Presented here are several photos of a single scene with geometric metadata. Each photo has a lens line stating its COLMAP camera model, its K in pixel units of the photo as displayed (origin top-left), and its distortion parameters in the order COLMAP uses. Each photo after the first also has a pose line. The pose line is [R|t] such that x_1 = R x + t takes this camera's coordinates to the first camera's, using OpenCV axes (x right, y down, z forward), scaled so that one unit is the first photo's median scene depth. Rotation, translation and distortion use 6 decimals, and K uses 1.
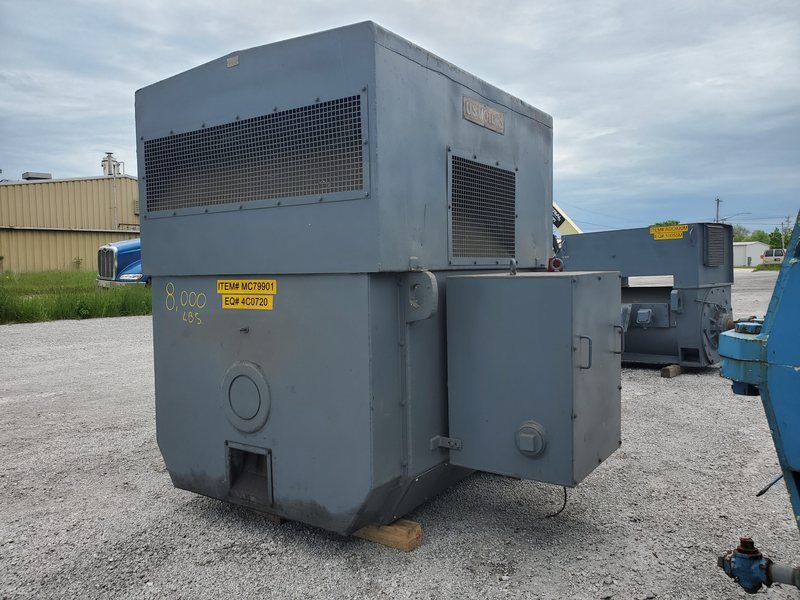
lens RADIAL K [[618.8, 0, 405.1], [0, 618.8, 302.7], [0, 0, 1]] dist [0.039846, -0.015760]
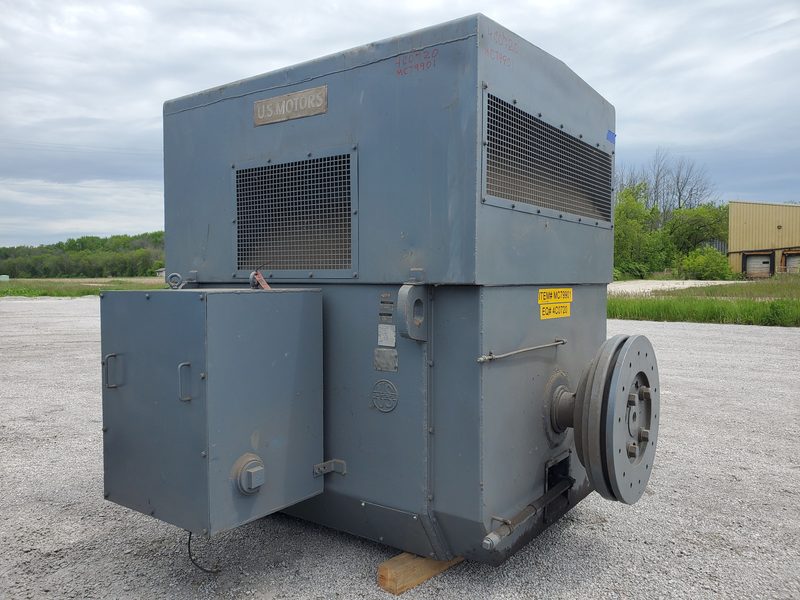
lens RADIAL K [[618.8, 0, 400.3], [0, 618.8, 302.4], [0, 0, 1]] dist [0.039846, -0.015760]
pose [[0.056051, -0.019530, 0.998237, -1.265421], [0.055298, 0.998335, 0.016427, -0.045268], [-0.996895, 0.054280, 0.057037, 1.195042]]
